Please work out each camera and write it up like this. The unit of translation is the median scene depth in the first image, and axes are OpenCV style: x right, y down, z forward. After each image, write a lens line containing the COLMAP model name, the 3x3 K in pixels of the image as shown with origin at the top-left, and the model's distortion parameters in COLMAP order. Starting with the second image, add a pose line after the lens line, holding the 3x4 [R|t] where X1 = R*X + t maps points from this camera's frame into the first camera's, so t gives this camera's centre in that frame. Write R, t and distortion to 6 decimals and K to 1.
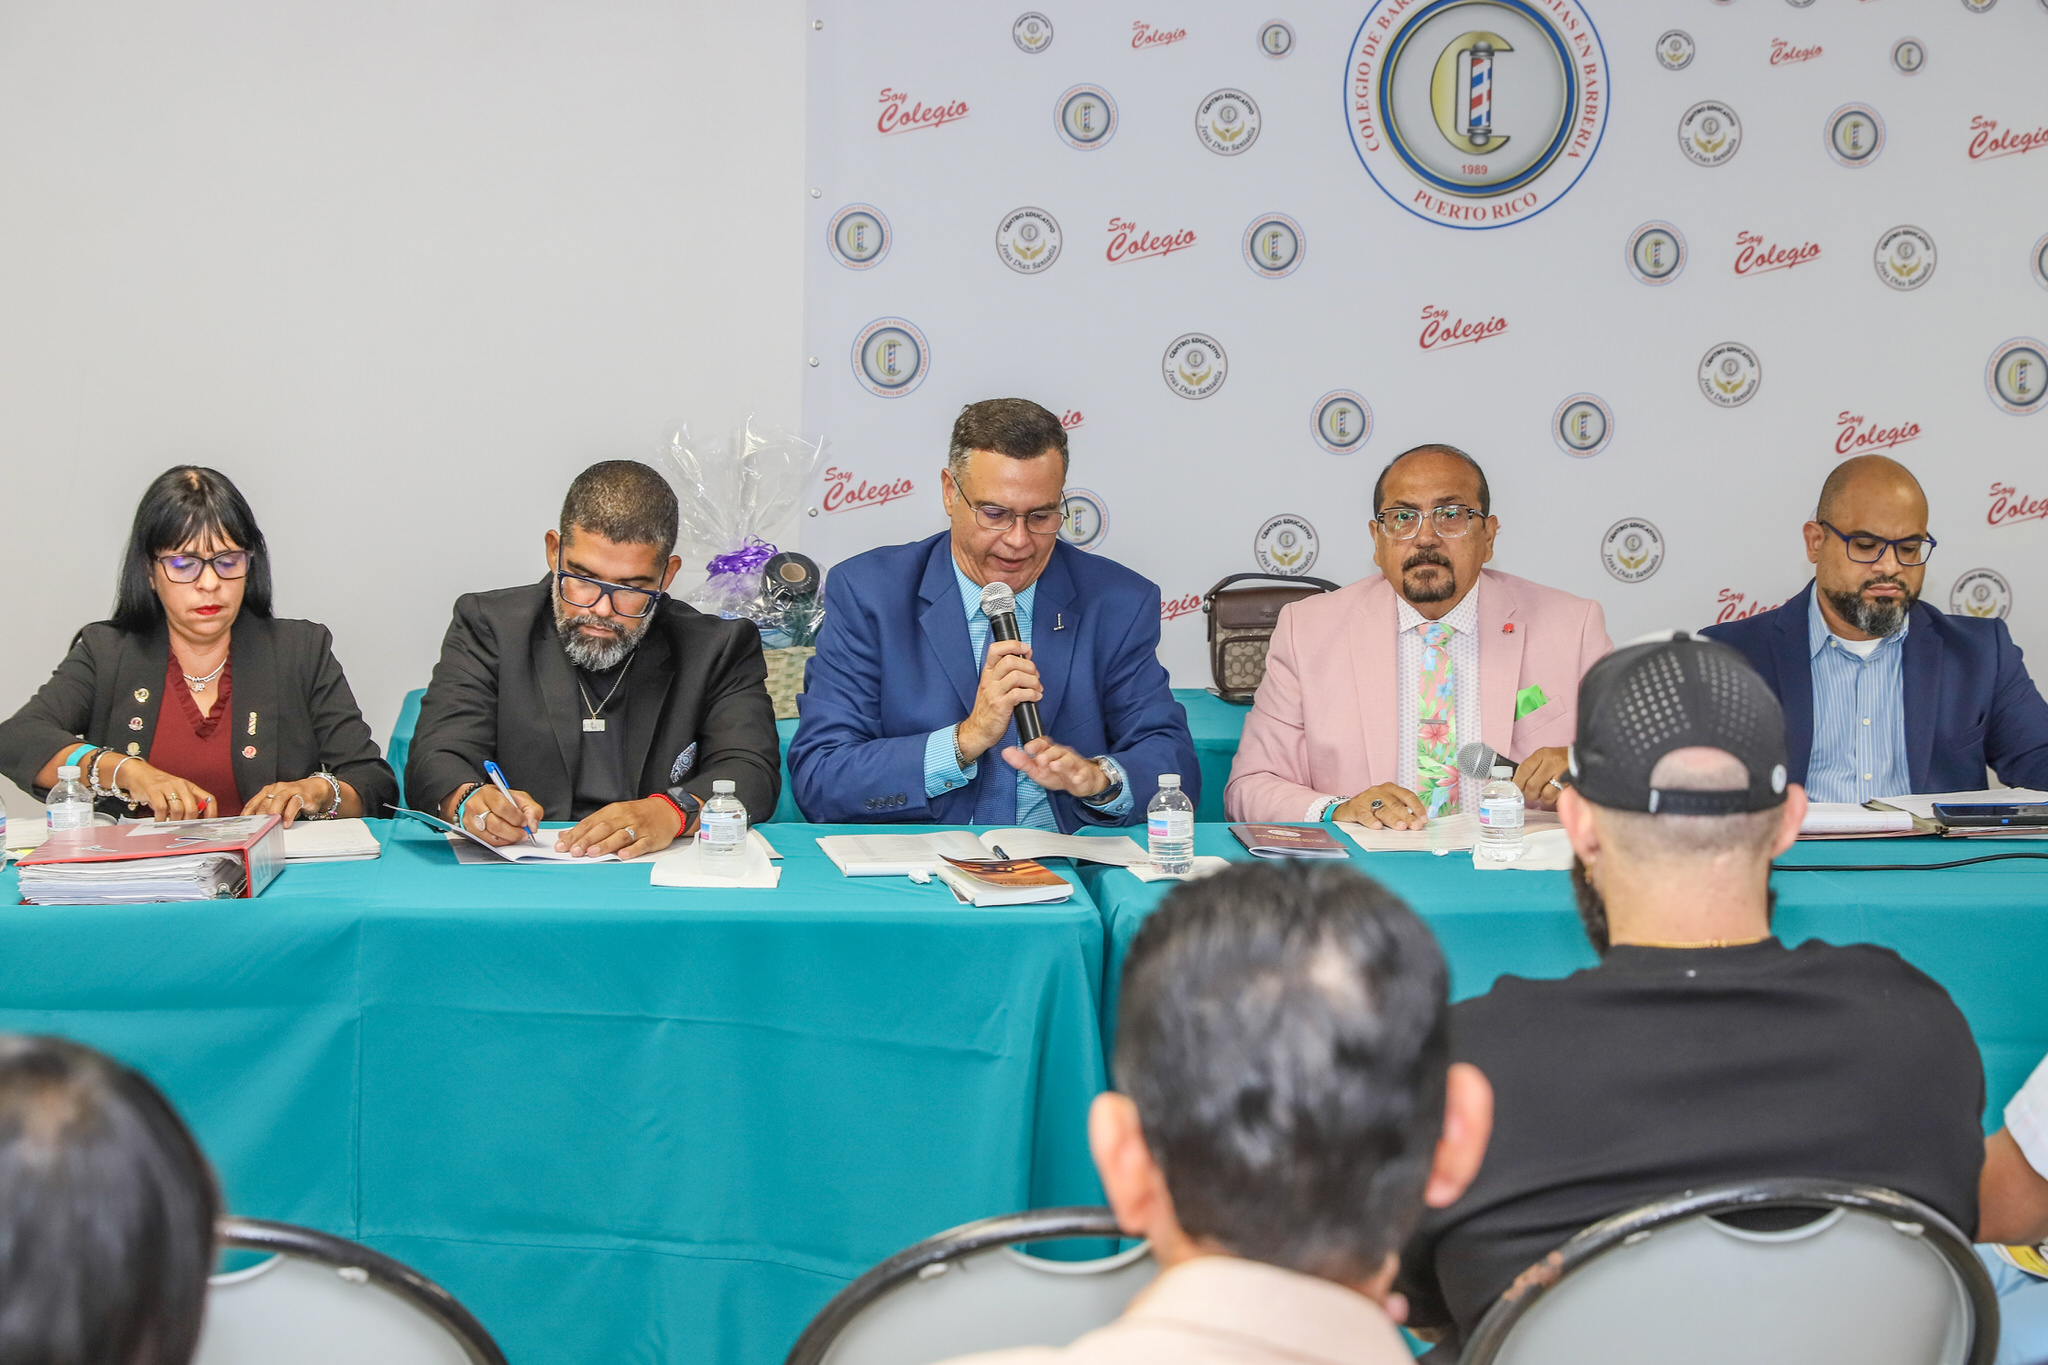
lens RADIAL K [[3904.7, 0, 1024.0], [0, 3904.7, 682.5], [0, 0, 1]] dist [0.029381, -0.098882]
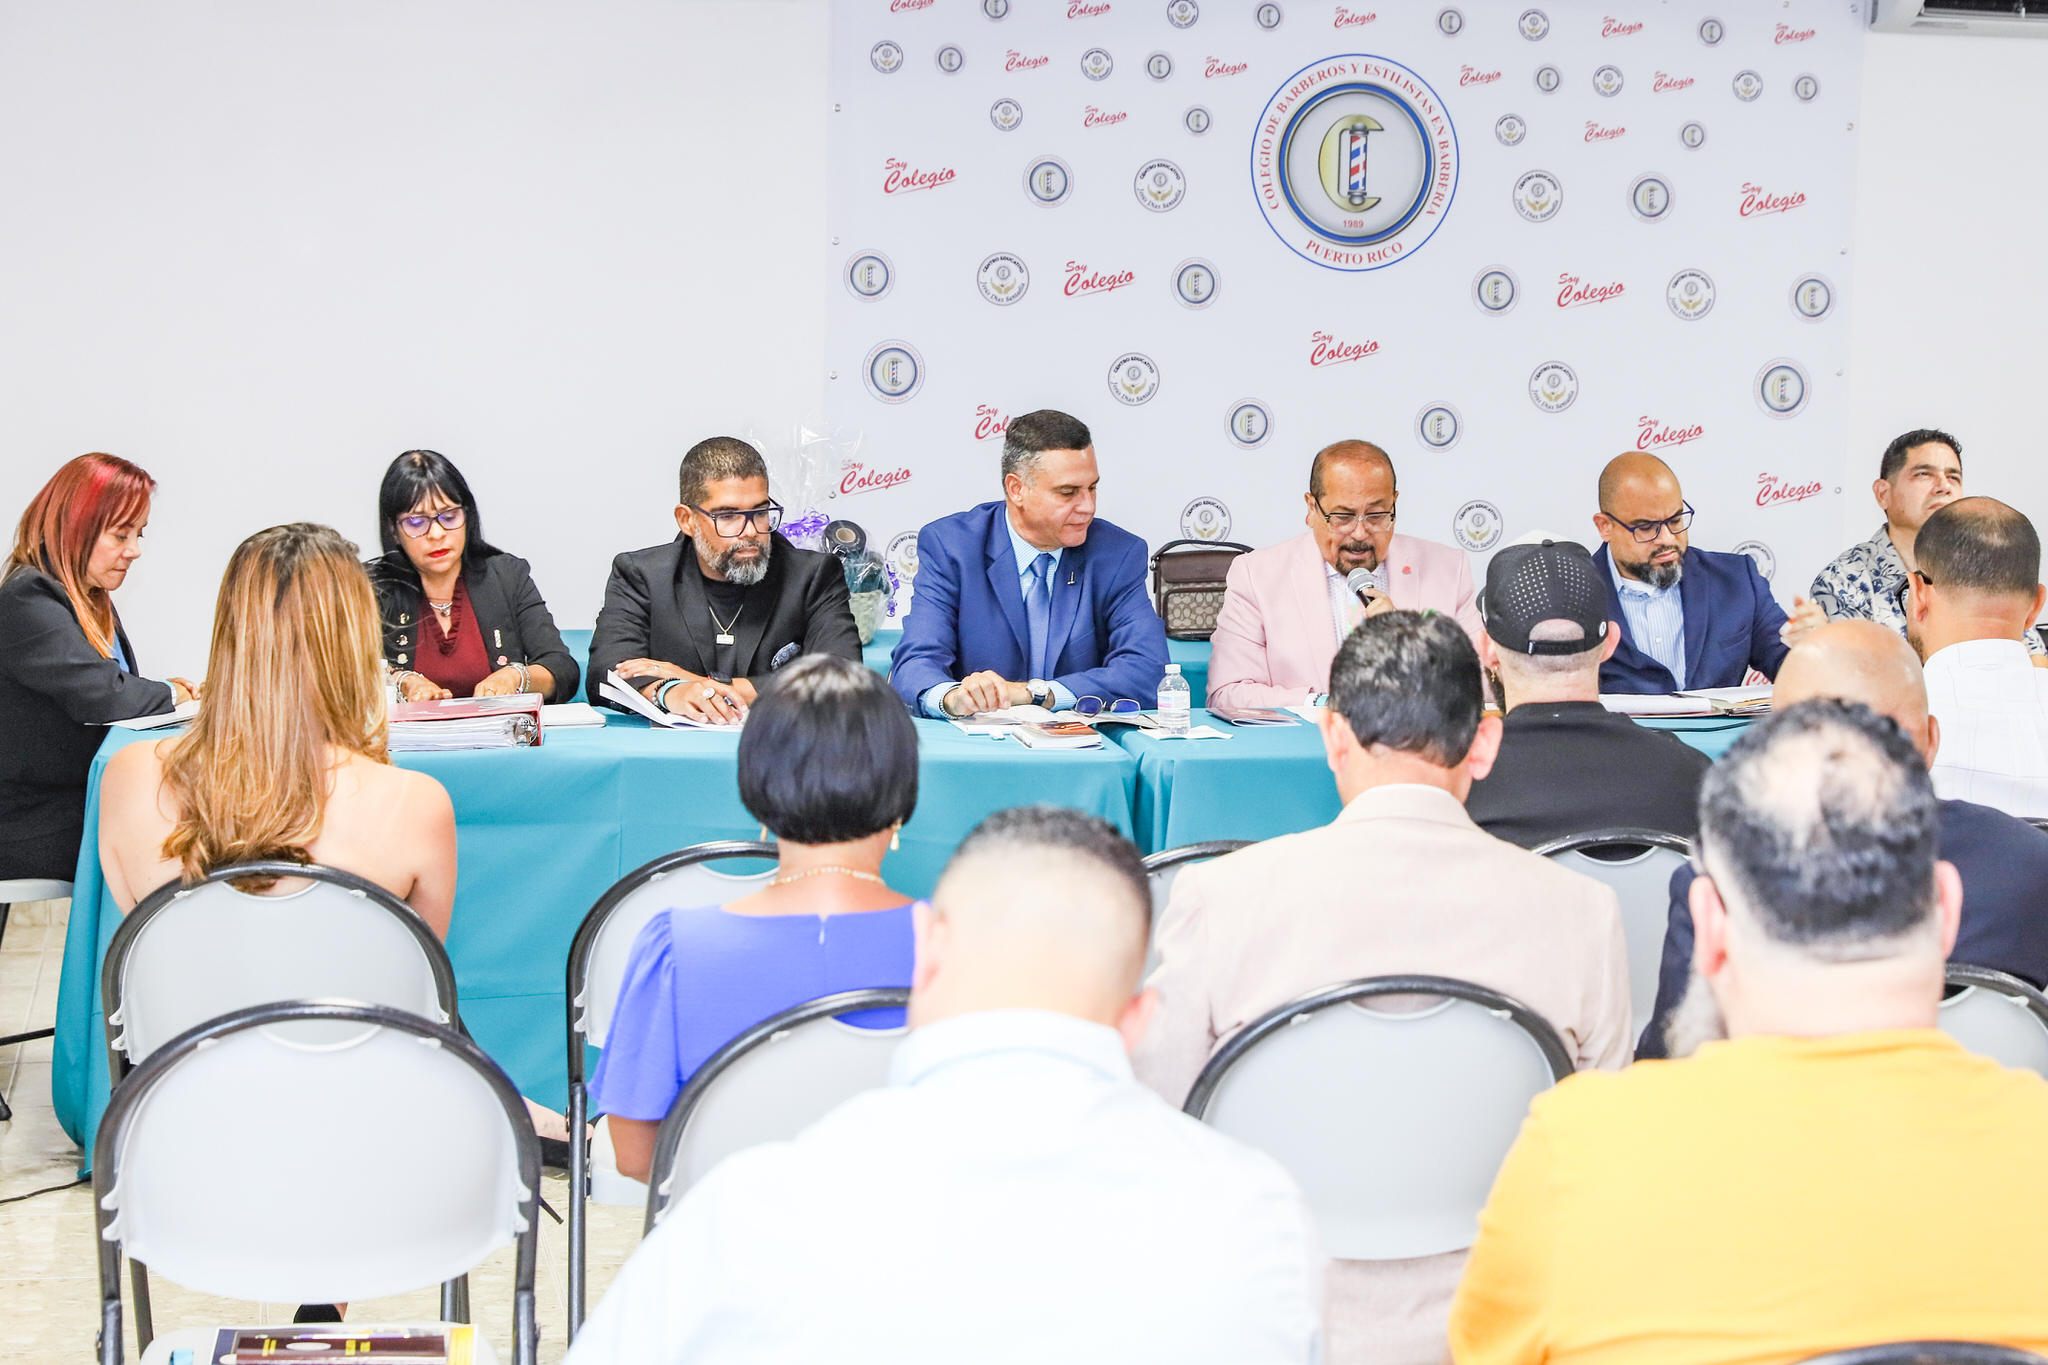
lens RADIAL K [[3904.7, 0, 1024.0], [0, 3904.7, 682.5], [0, 0, 1]] dist [0.029381, -0.098882]
pose [[0.998645, -0.002177, 0.051989, -0.057336], [0.002454, 0.999983, -0.005249, 0.023501], [-0.051977, 0.005370, 0.998634, -0.256510]]
